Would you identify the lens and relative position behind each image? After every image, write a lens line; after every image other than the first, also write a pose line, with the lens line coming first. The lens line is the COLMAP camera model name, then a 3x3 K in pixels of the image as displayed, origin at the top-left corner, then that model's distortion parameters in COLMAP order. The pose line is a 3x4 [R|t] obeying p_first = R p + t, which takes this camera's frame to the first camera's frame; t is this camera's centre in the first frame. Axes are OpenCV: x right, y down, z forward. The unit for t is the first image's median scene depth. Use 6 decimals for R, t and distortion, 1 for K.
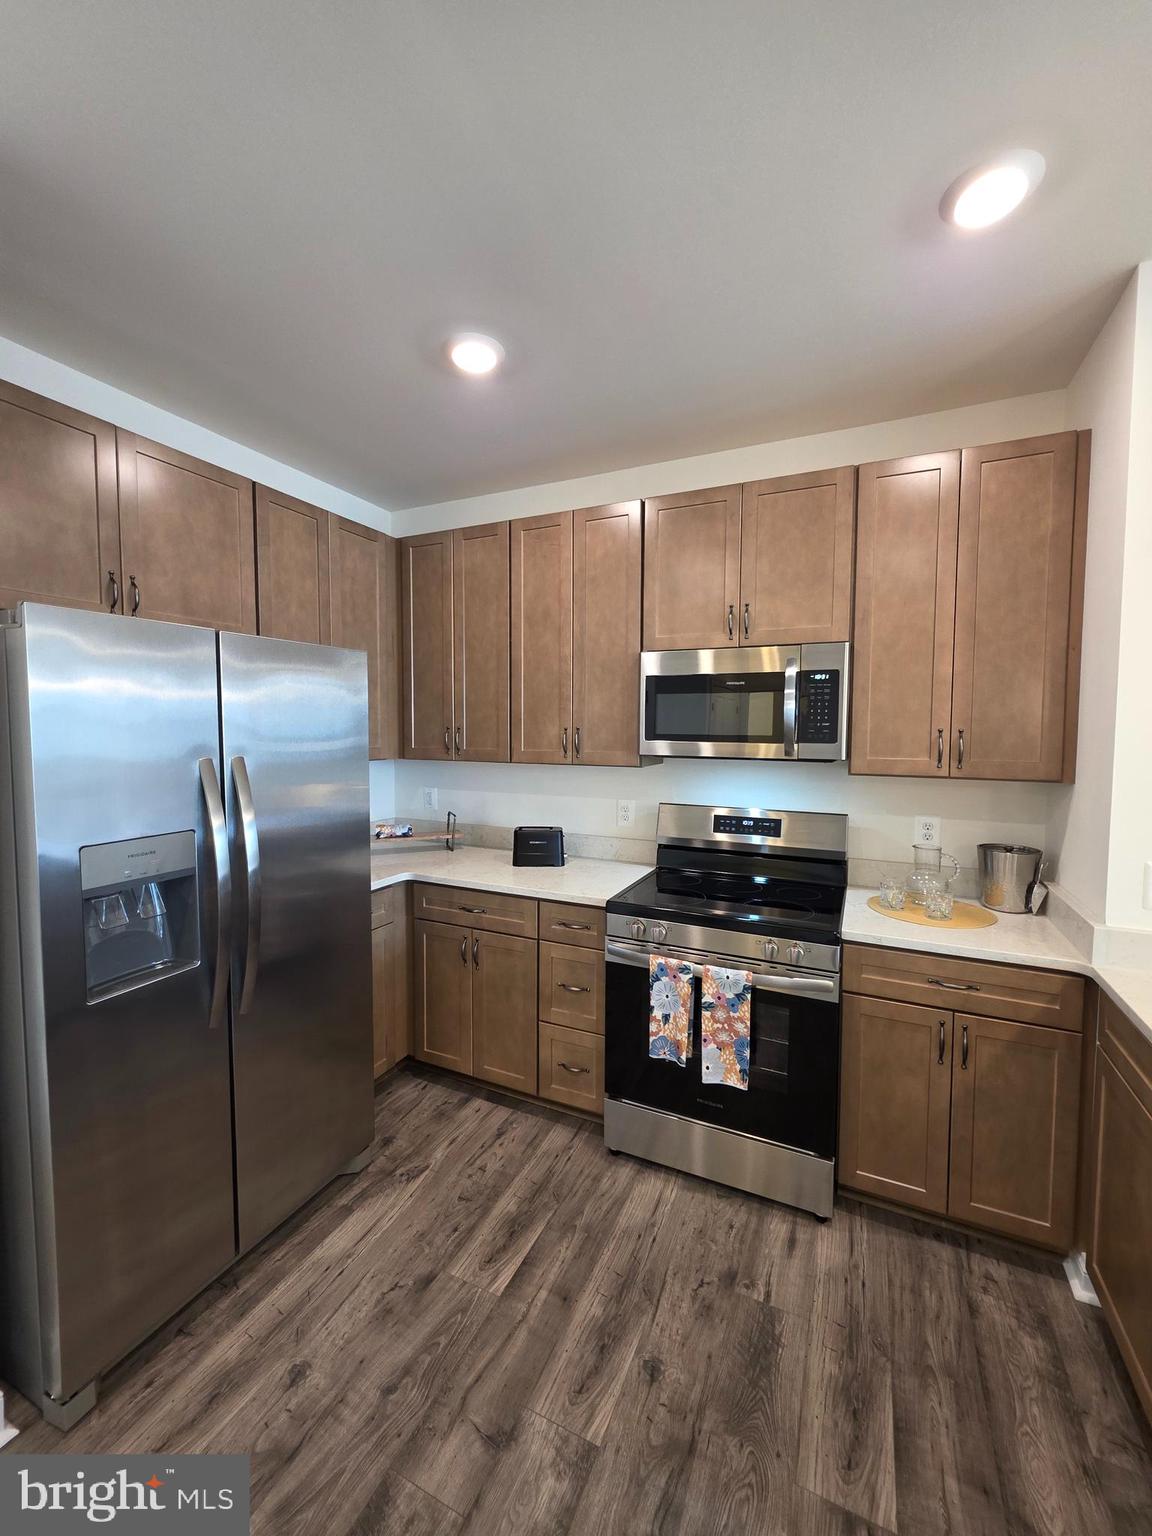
lens RADIAL K [[615.8, 0, 583.4], [0, 615.8, 760.0], [0, 0, 1]] dist [0.002654, 0.000435]
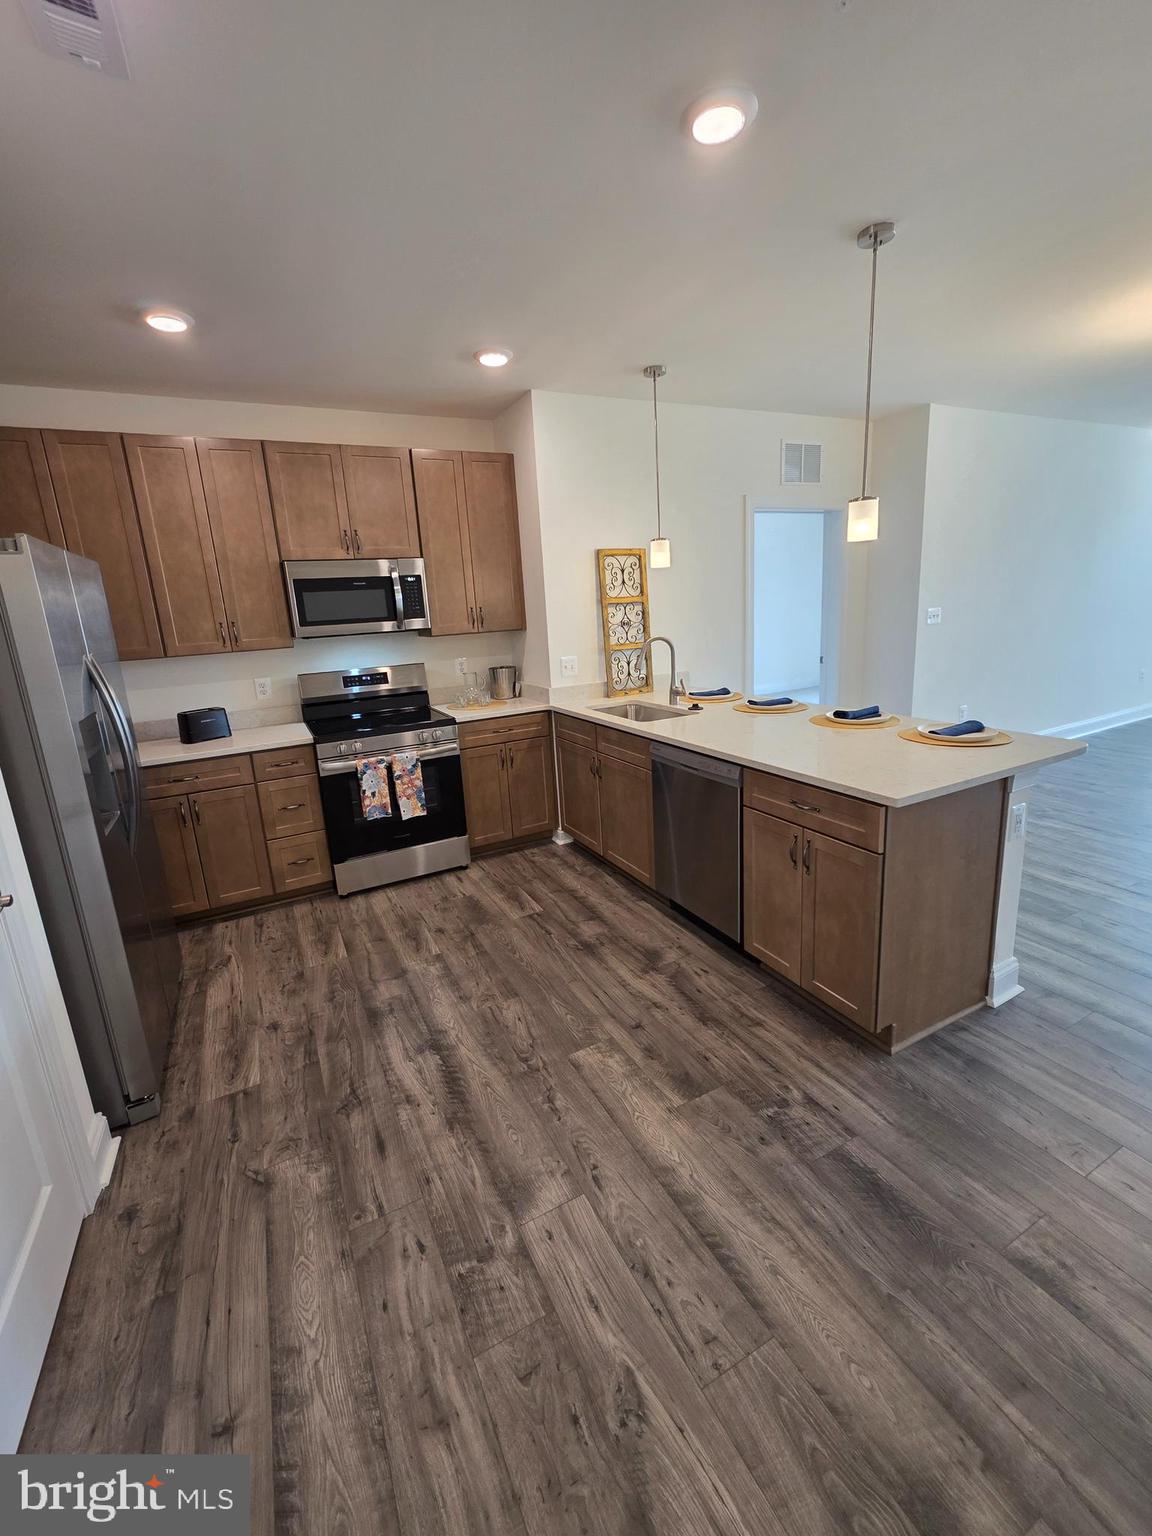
lens RADIAL K [[628.7, 0, 566.8], [0, 628.7, 746.1], [0, 0, 1]] dist [0.001097, -0.000081]
pose [[0.619342, -0.215607, 0.754937, -0.748697], [0.107346, 0.975778, 0.190614, 0.028954], [-0.777748, -0.037016, 0.627485, -0.425776]]
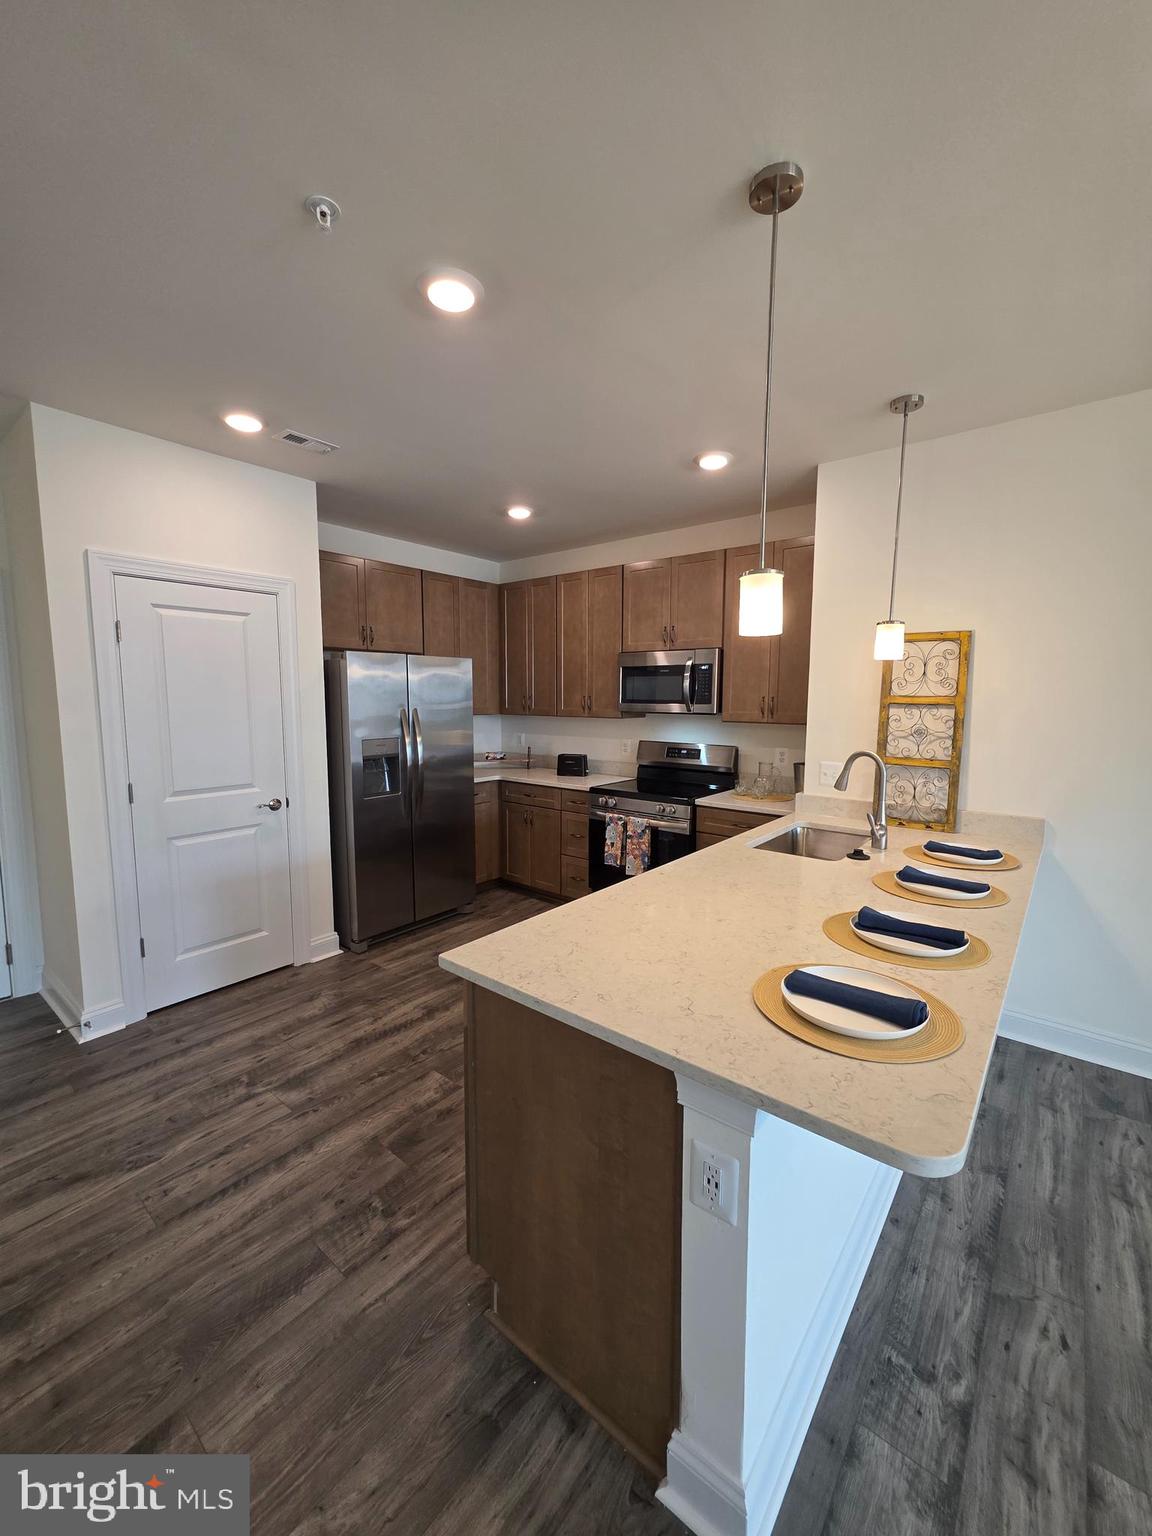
lens RADIAL K [[615.8, 0, 583.4], [0, 615.8, 760.0], [0, 0, 1]] dist [0.002654, 0.000435]
pose [[0.970699, 0.023554, -0.239143, 0.485003], [-0.011859, 0.998667, 0.050228, 0.051471], [0.240007, -0.045921, 0.969684, -0.870655]]
